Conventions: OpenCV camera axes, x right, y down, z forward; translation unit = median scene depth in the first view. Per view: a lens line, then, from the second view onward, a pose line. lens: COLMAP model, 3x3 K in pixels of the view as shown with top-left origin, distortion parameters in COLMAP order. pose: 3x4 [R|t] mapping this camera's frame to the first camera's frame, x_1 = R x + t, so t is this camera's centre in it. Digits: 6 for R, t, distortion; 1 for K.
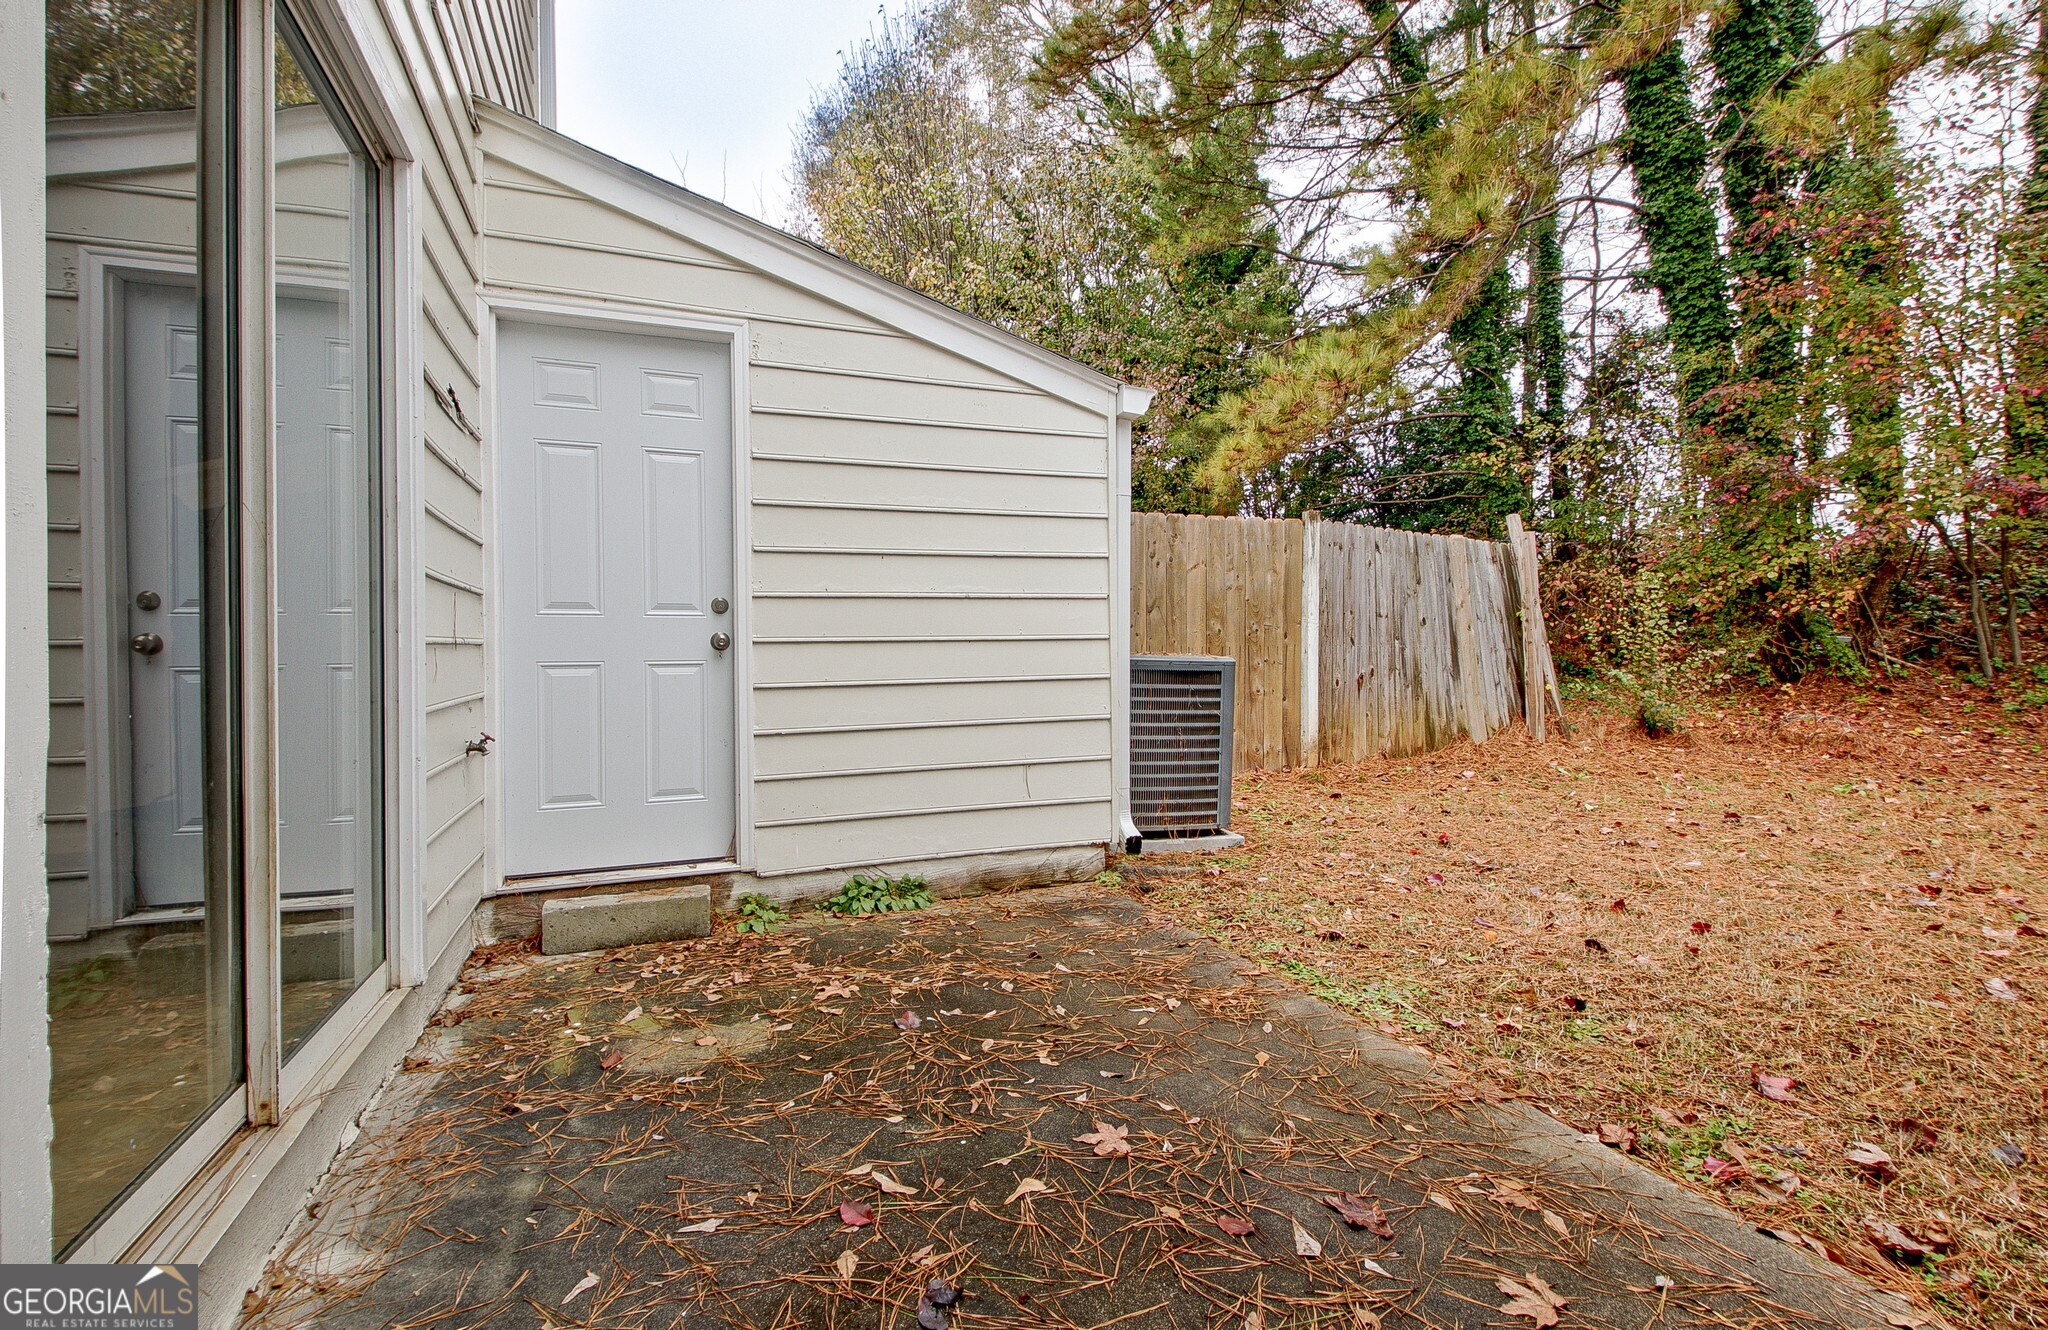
lens RADIAL K [[916.1, 0, 1024.0], [0, 916.1, 665.0], [0, 0, 1]] dist [0.000032, -0.000018]
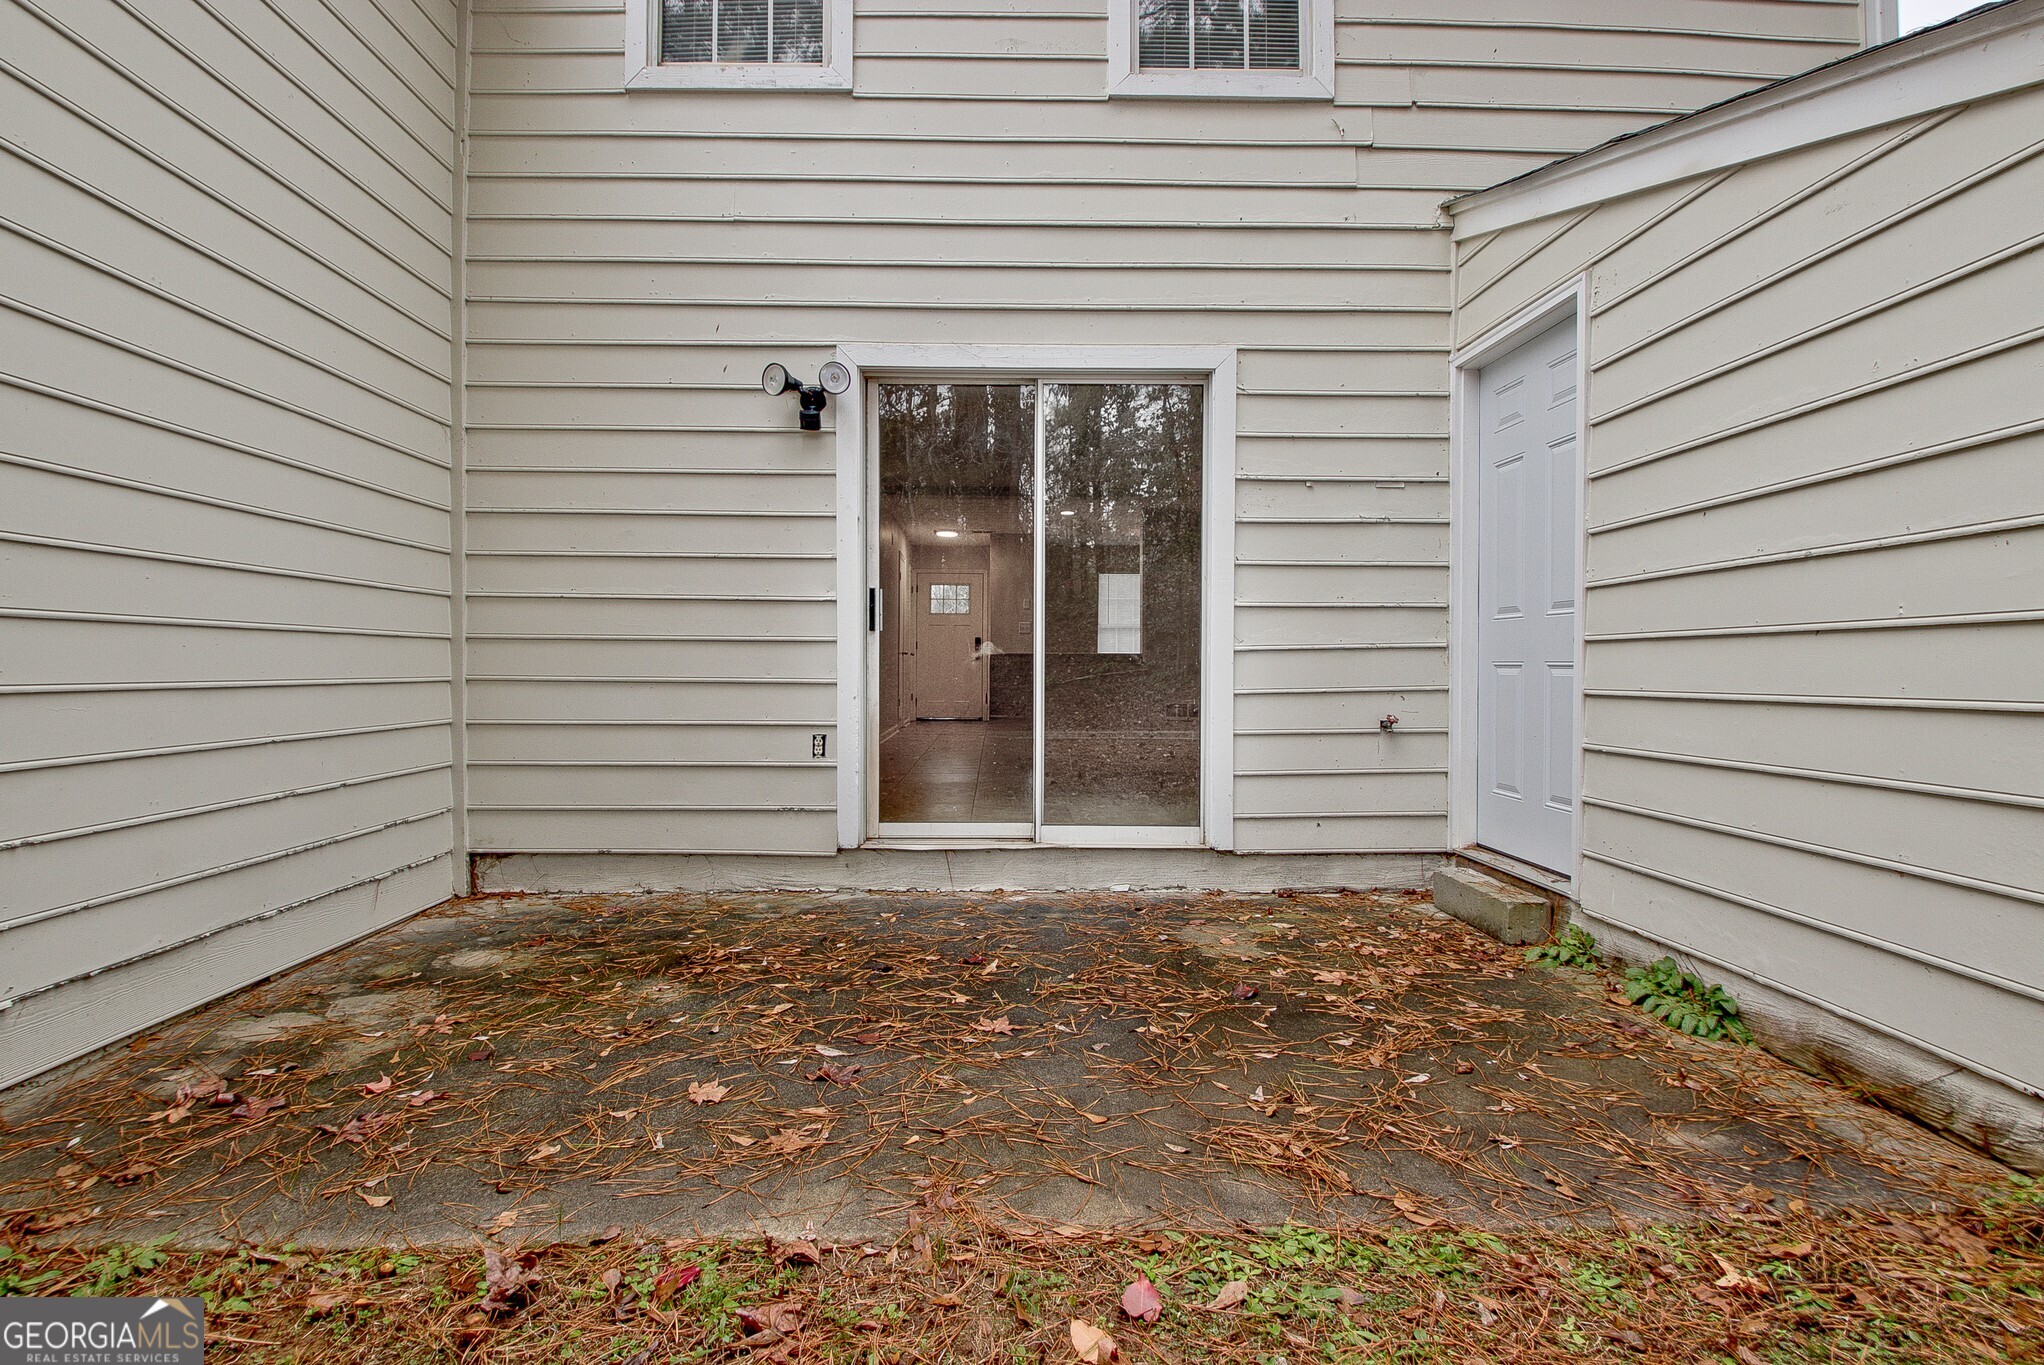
lens RADIAL K [[987.5, 0, 1022.0], [0, 987.5, 682.5], [0, 0, 1]] dist [-0.023762, -0.000354]
pose [[-0.339919, 0.029462, -0.939993, 0.886251], [-0.003716, 0.999459, 0.032670, -0.017094], [0.940448, 0.014598, -0.339625, 0.953643]]
